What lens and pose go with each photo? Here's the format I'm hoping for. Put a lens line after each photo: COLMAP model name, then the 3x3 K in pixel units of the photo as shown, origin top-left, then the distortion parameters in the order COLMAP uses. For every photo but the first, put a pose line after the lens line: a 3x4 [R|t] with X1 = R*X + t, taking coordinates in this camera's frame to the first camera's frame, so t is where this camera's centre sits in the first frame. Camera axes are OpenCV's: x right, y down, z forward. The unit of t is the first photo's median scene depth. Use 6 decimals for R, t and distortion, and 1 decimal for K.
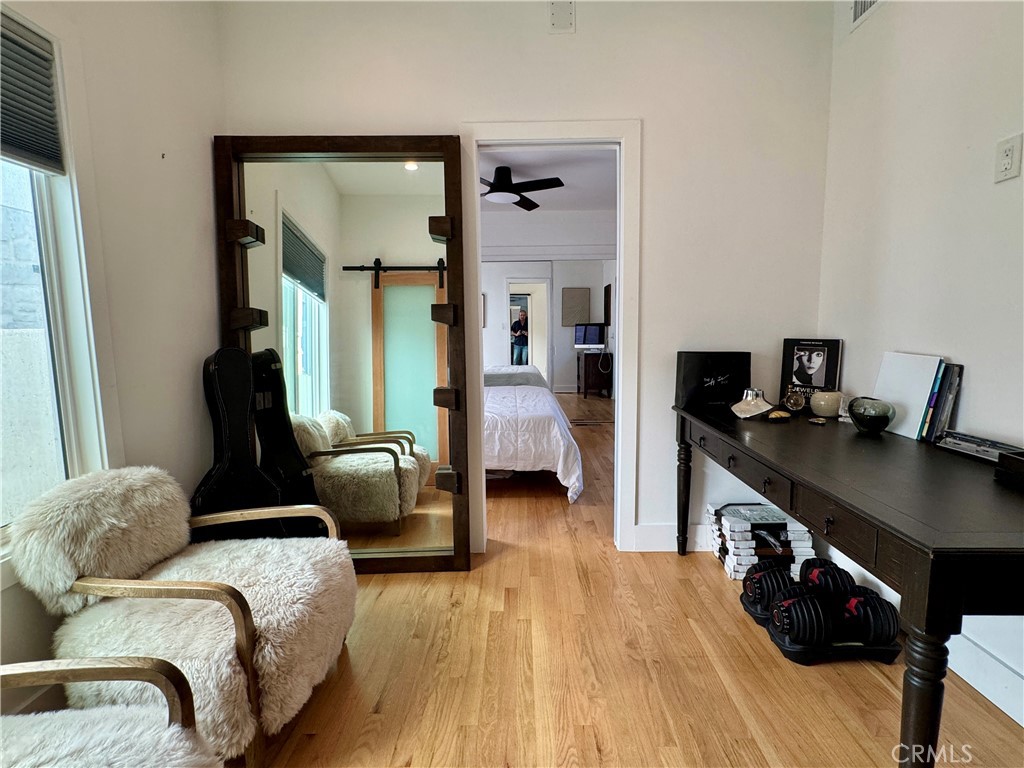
lens RADIAL K [[518.9, 0, 510.6], [0, 518.9, 384.6], [0, 0, 1]] dist [-0.000923, 0.000197]
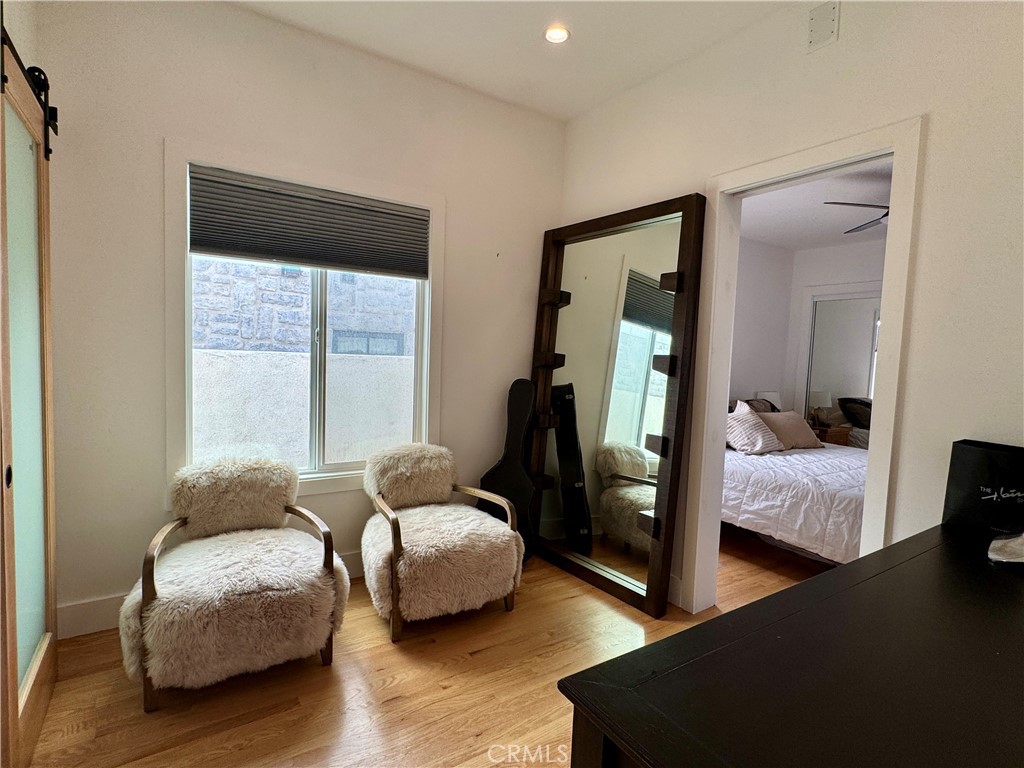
lens RADIAL K [[518.9, 0, 510.6], [0, 518.9, 384.6], [0, 0, 1]] dist [-0.000923, 0.000197]
pose [[0.565150, 0.086640, -0.820426, 0.726180], [-0.138289, 0.990348, 0.009324, -0.080175], [0.813315, 0.108187, 0.571677, 0.197521]]
